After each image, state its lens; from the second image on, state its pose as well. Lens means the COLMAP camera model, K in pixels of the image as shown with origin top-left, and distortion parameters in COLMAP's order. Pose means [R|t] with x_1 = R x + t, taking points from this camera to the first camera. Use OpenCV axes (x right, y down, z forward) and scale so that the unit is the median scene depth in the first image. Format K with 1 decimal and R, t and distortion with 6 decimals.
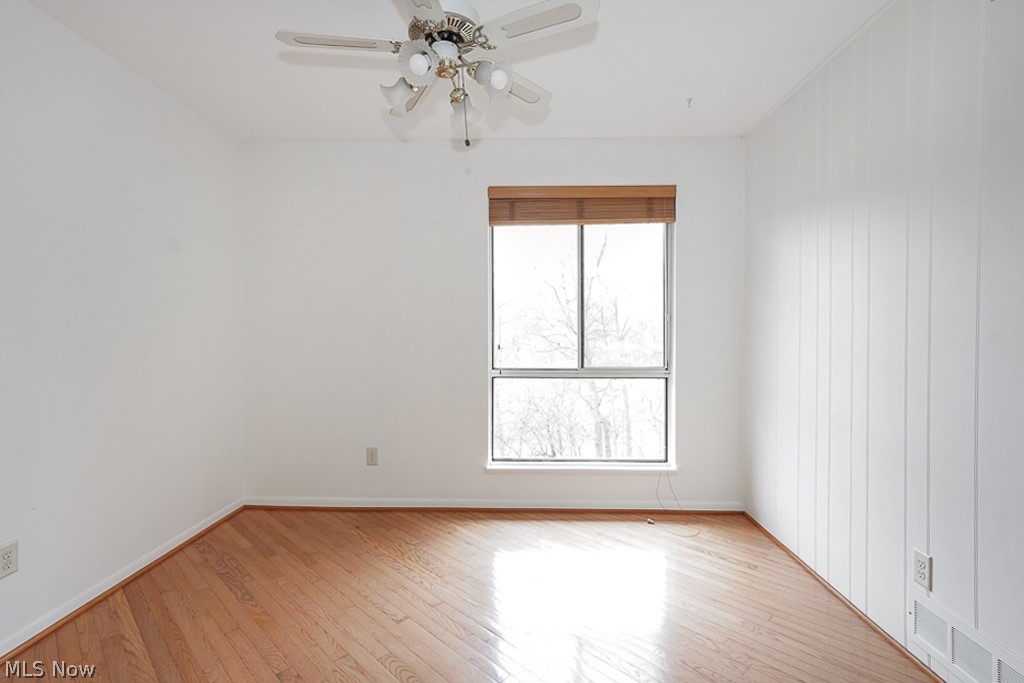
lens RADIAL K [[493.0, 0, 511.3], [0, 493.0, 333.4], [0, 0, 1]] dist [-0.002306, 0.010215]
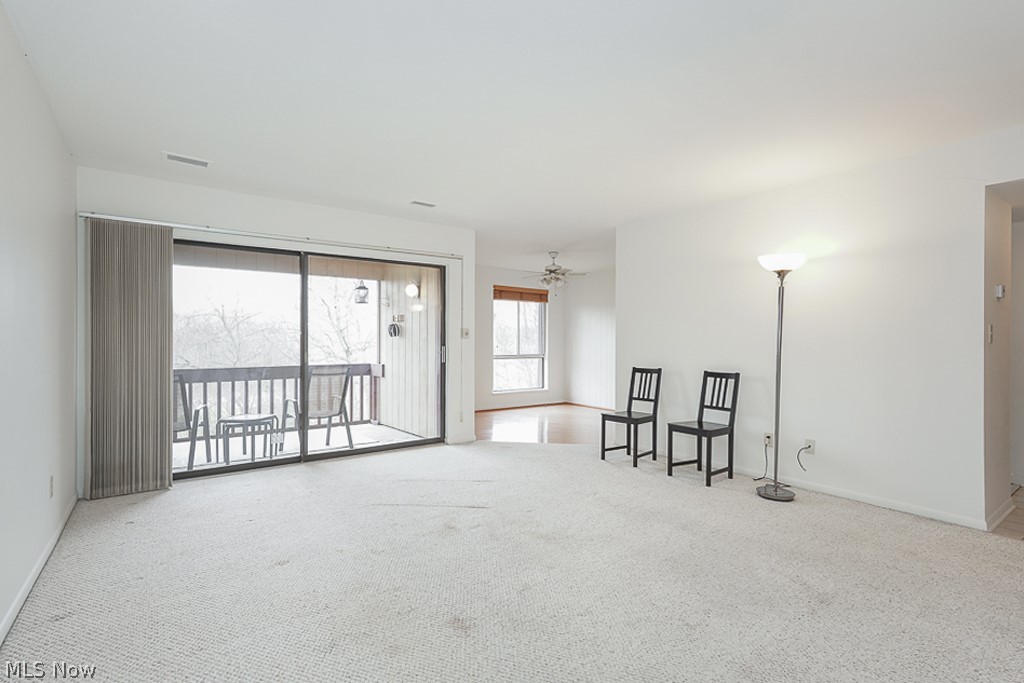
lens RADIAL K [[476.6, 0, 512.0], [0, 476.6, 341.5], [0, 0, 1]] dist [-0.000414, 0.009443]
pose [[0.784105, 0.004713, 0.620610, -1.534113], [0.002025, 0.999946, -0.010152, 0.025082], [-0.620625, 0.009217, 0.784053, -1.031927]]
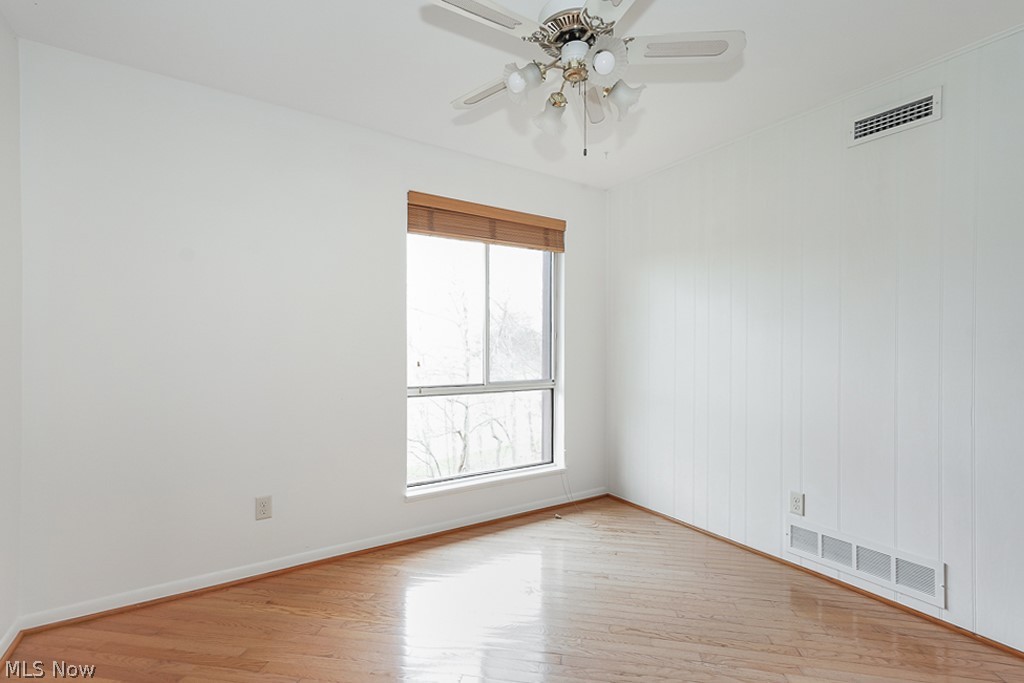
lens RADIAL K [[469.6, 0, 511.9], [0, 469.6, 347.2], [0, 0, 1]] dist [-0.001044, 0.009097]
pose [[0.820100, 0.001946, 0.572217, -0.390538], [0.001196, 0.999986, -0.005114, 0.000581], [-0.572219, 0.004878, 0.820087, 0.169608]]
